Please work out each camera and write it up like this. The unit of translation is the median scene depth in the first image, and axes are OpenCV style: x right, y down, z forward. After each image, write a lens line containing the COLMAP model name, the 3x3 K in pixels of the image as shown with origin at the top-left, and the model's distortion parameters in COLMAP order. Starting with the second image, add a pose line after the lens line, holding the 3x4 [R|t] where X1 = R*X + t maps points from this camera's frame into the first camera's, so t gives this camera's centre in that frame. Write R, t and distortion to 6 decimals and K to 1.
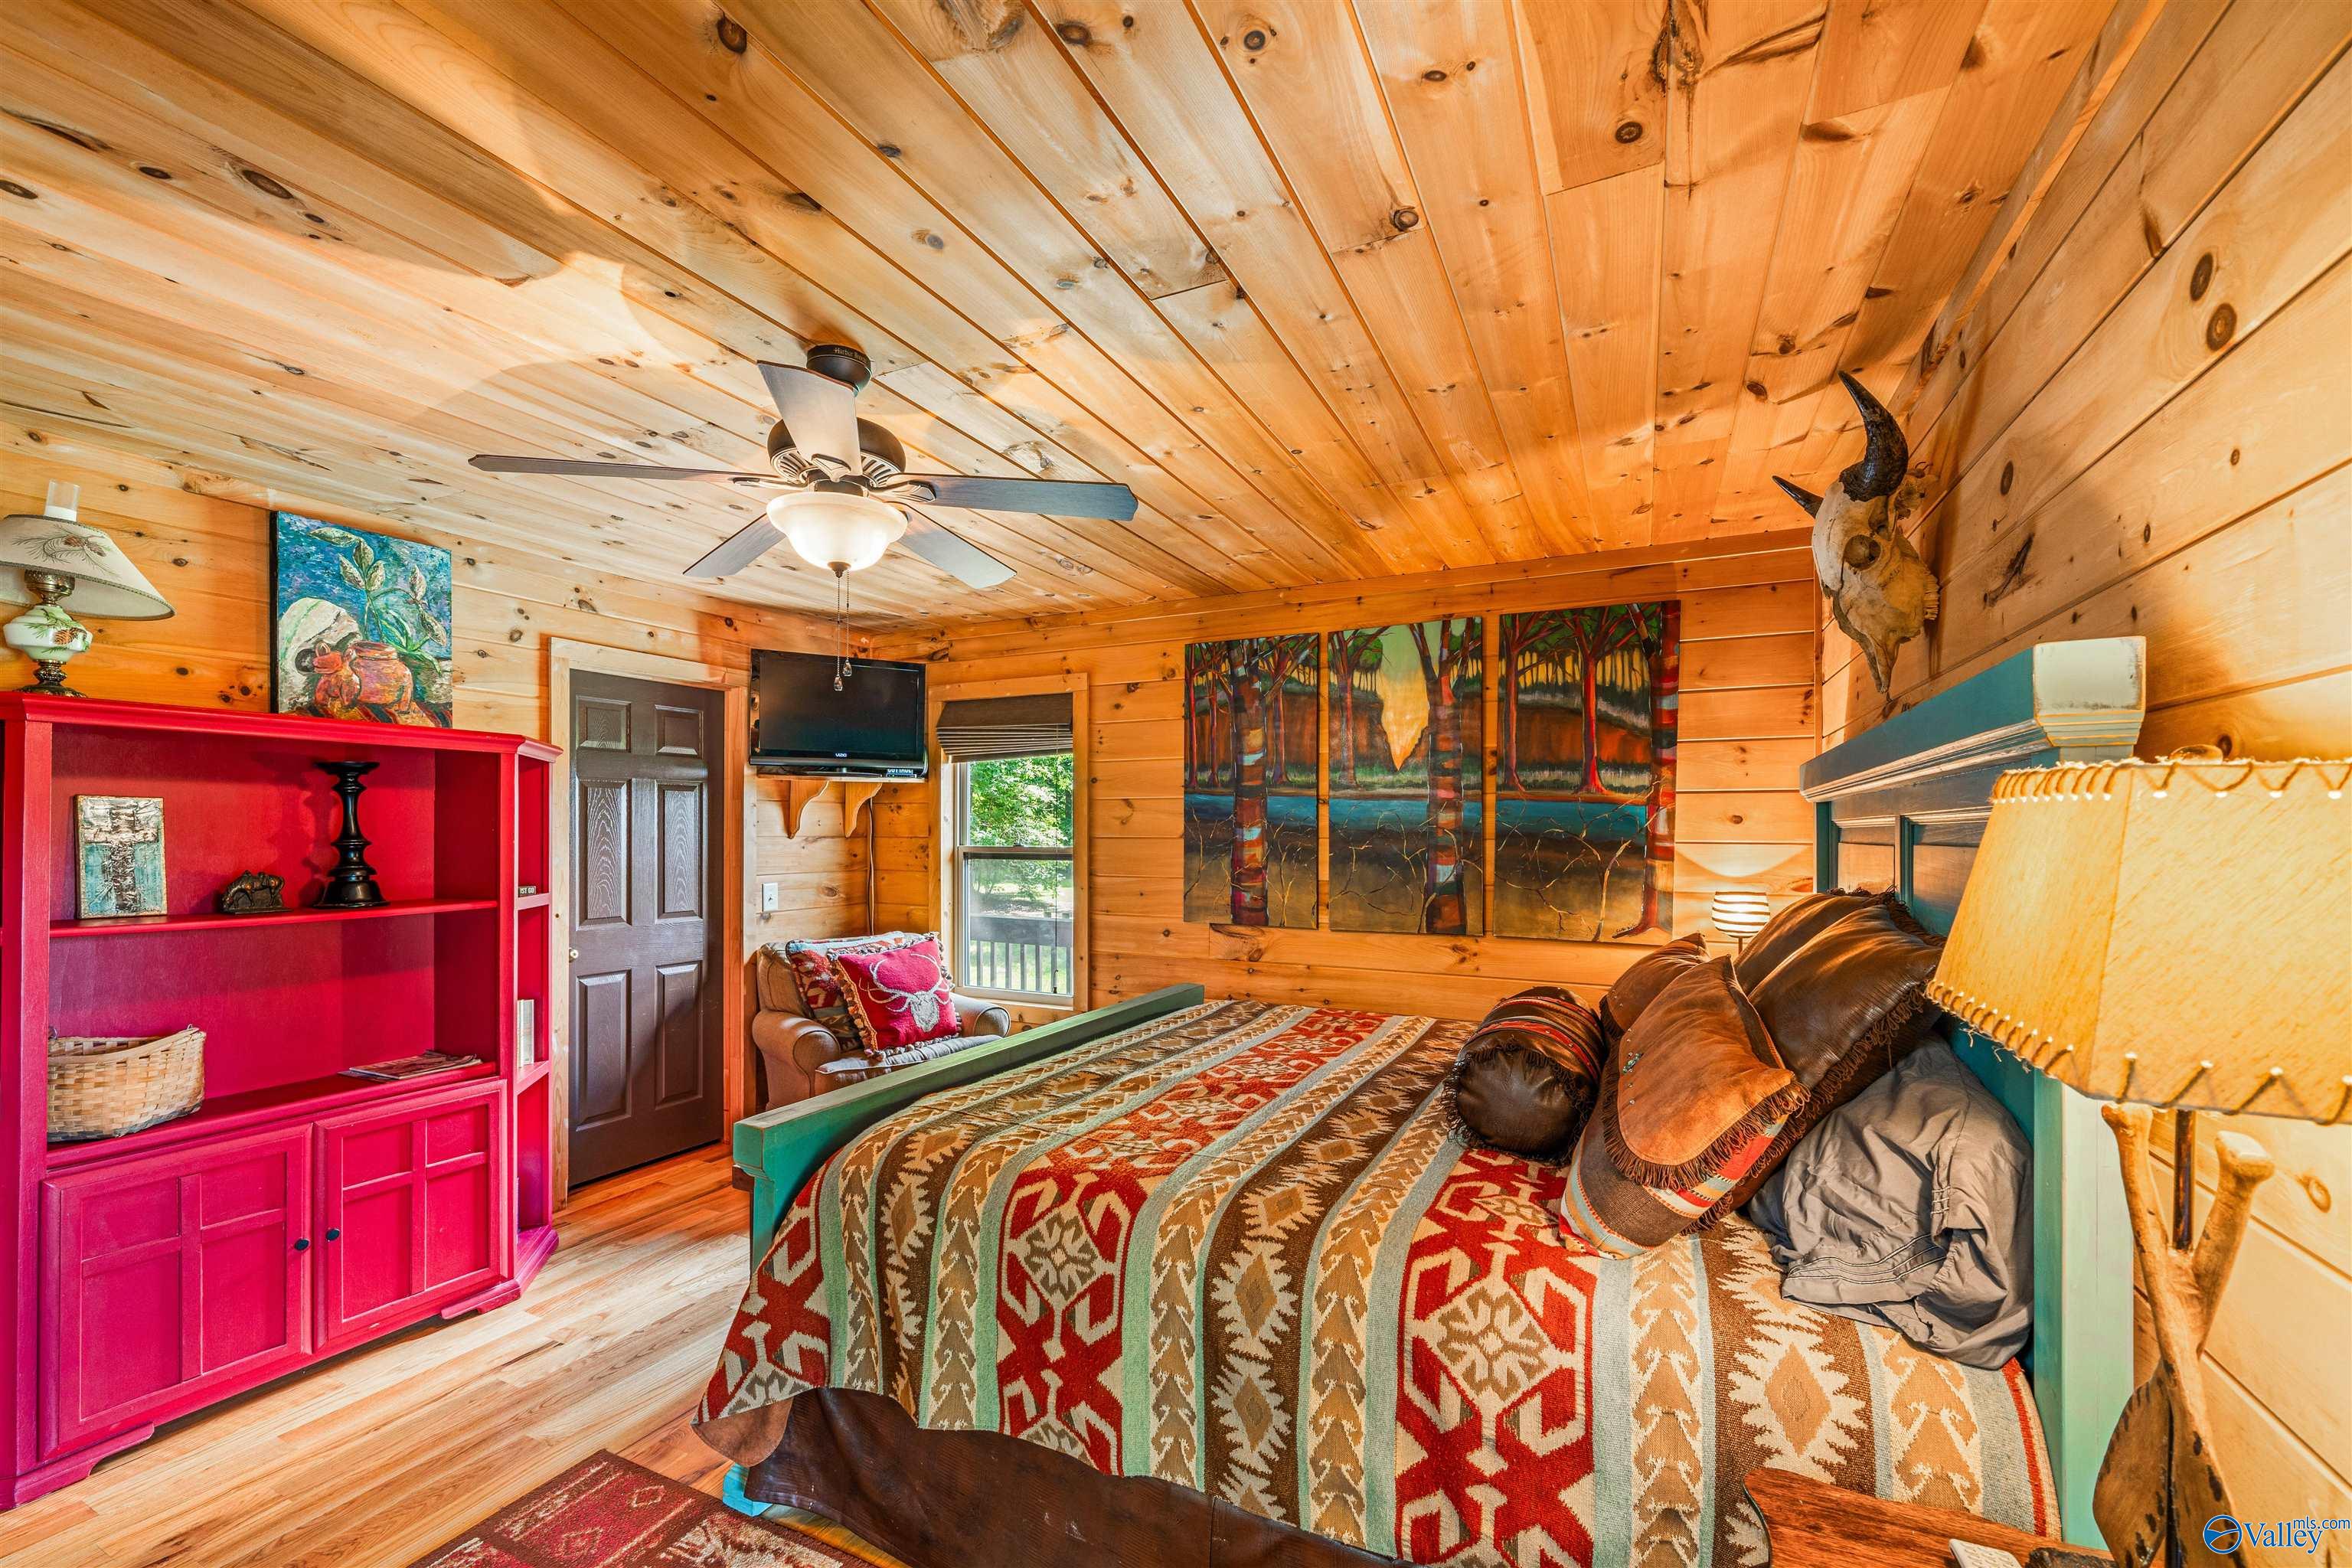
lens RADIAL K [[957.8, 0, 1174.3], [0, 957.8, 829.8], [0, 0, 1]] dist [0.002648, -0.000037]
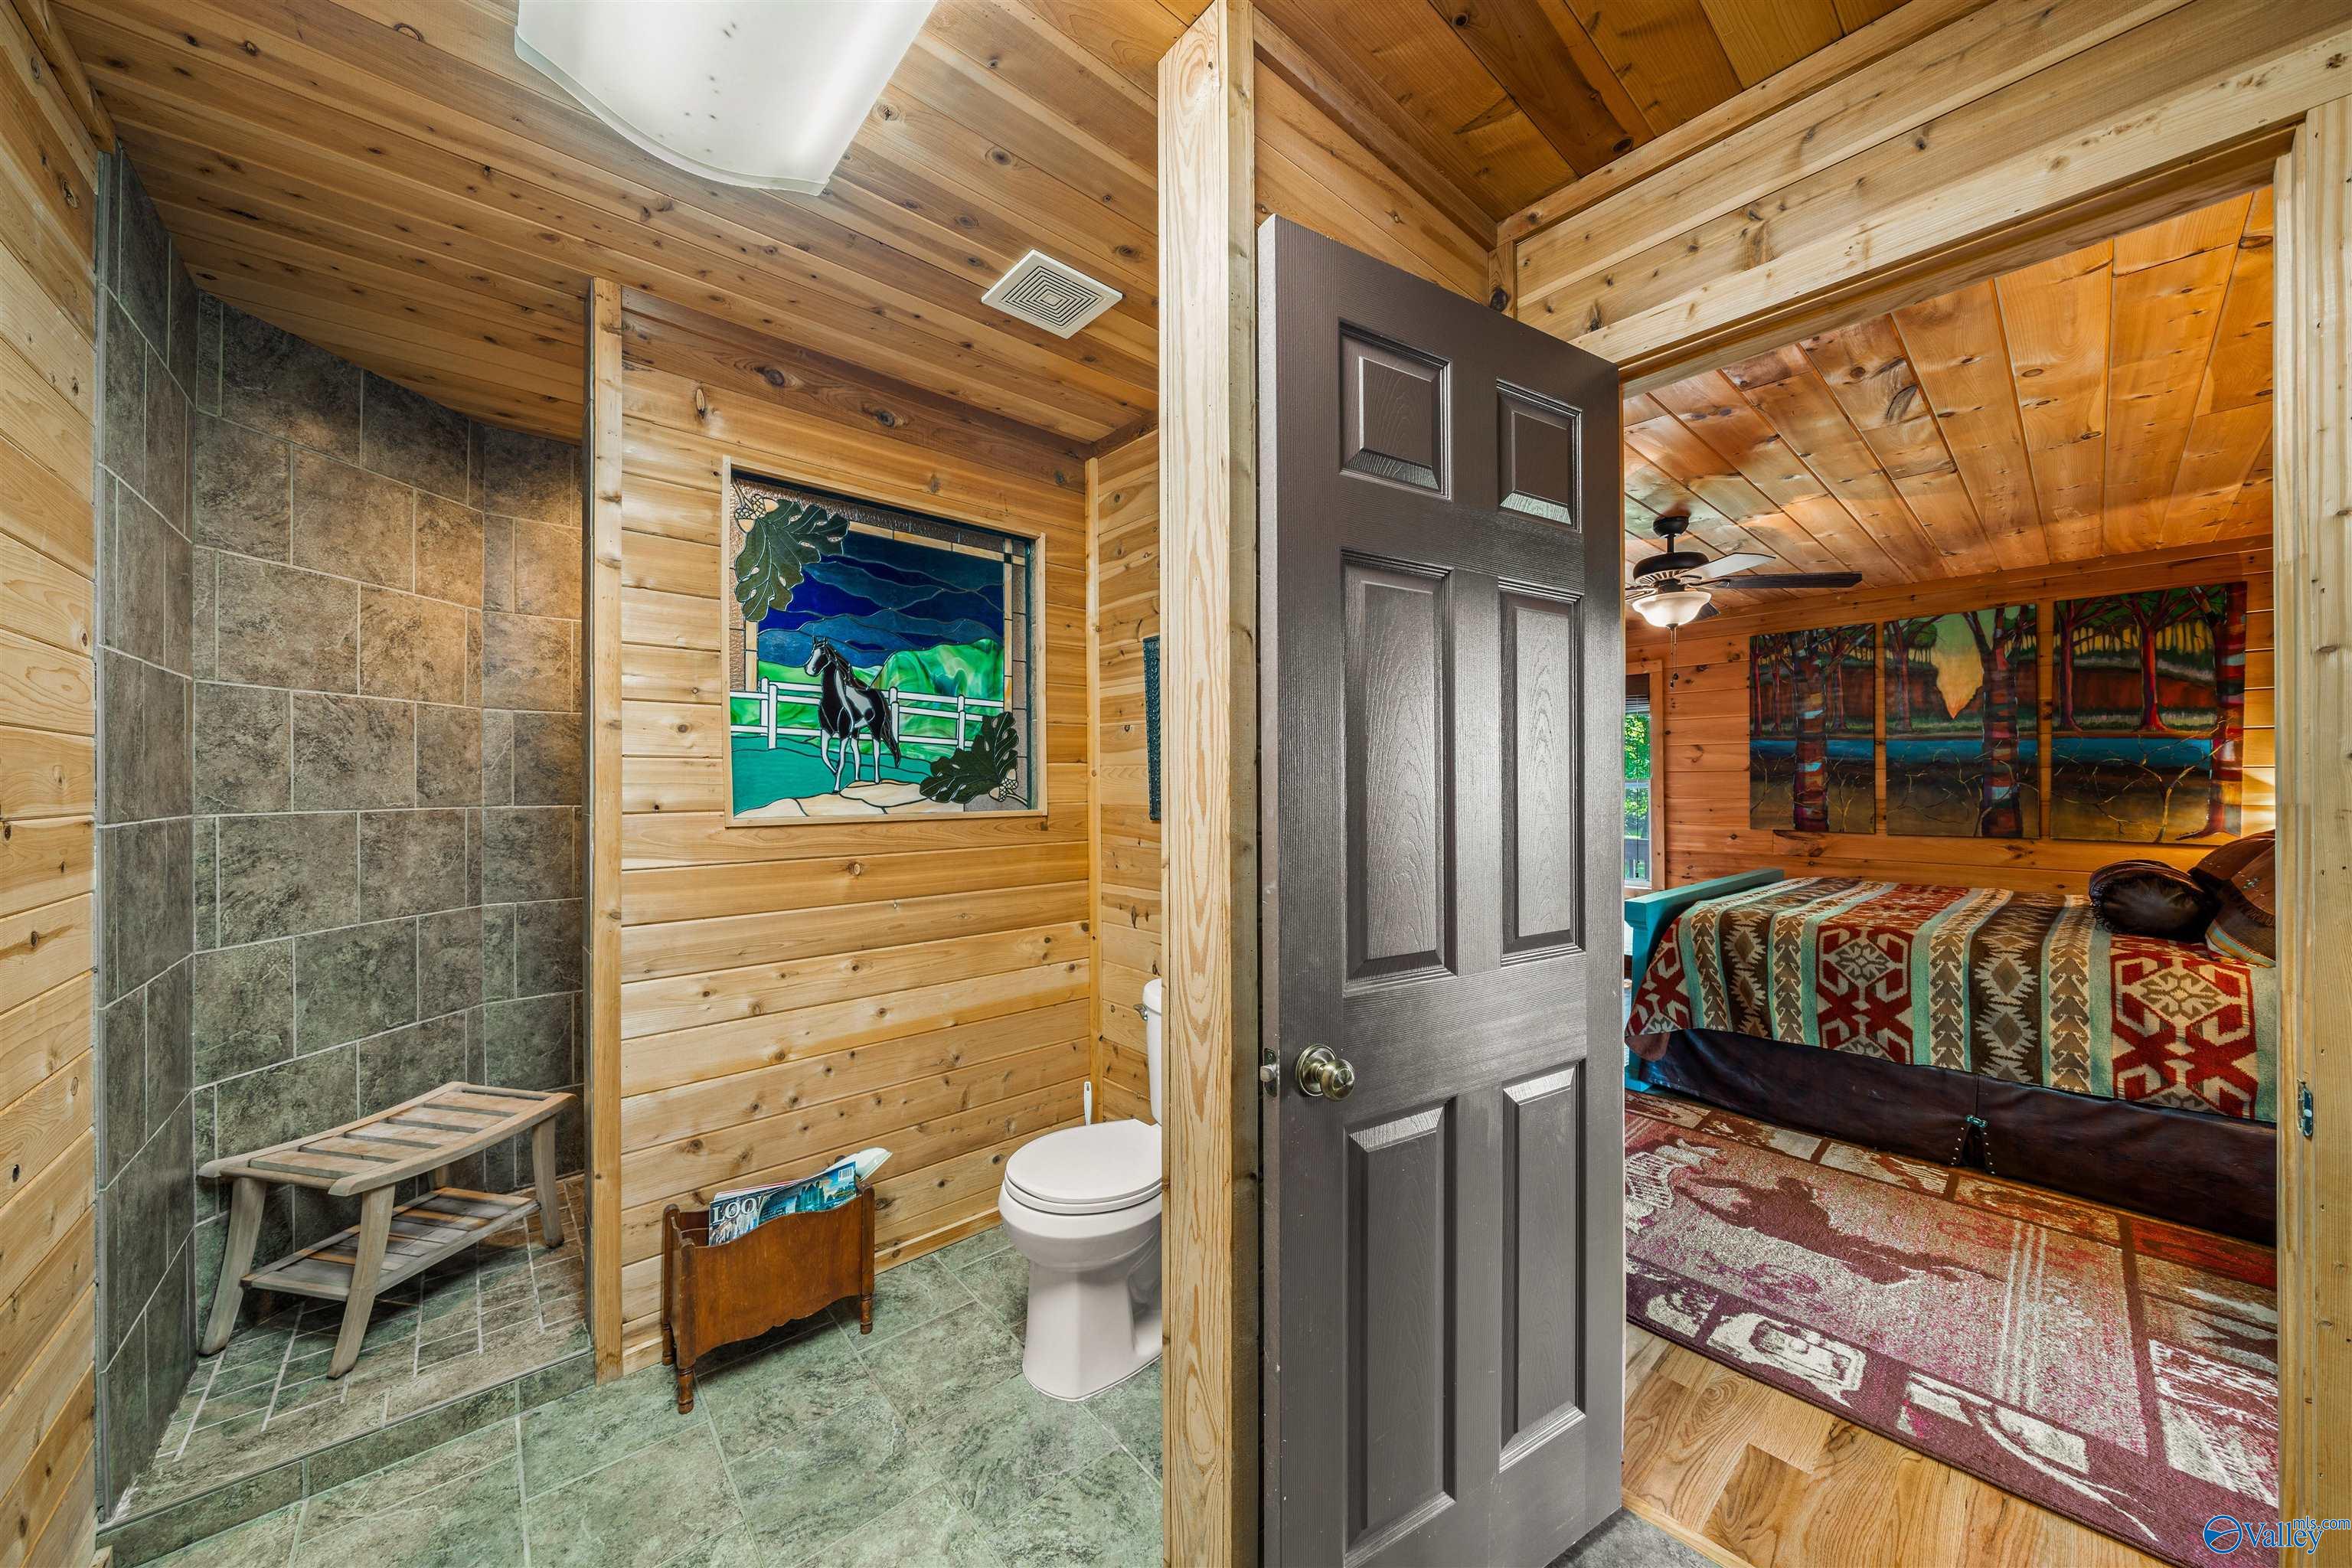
lens RADIAL K [[817.2, 0, 1178.1], [0, 817.2, 778.1], [0, 0, 1]] dist [-0.002183, 0.000061]
pose [[0.925065, -0.005620, -0.379767, -0.397077], [0.003849, 0.999978, -0.005423, 0.028611], [0.379789, 0.003555, 0.925066, -0.575040]]
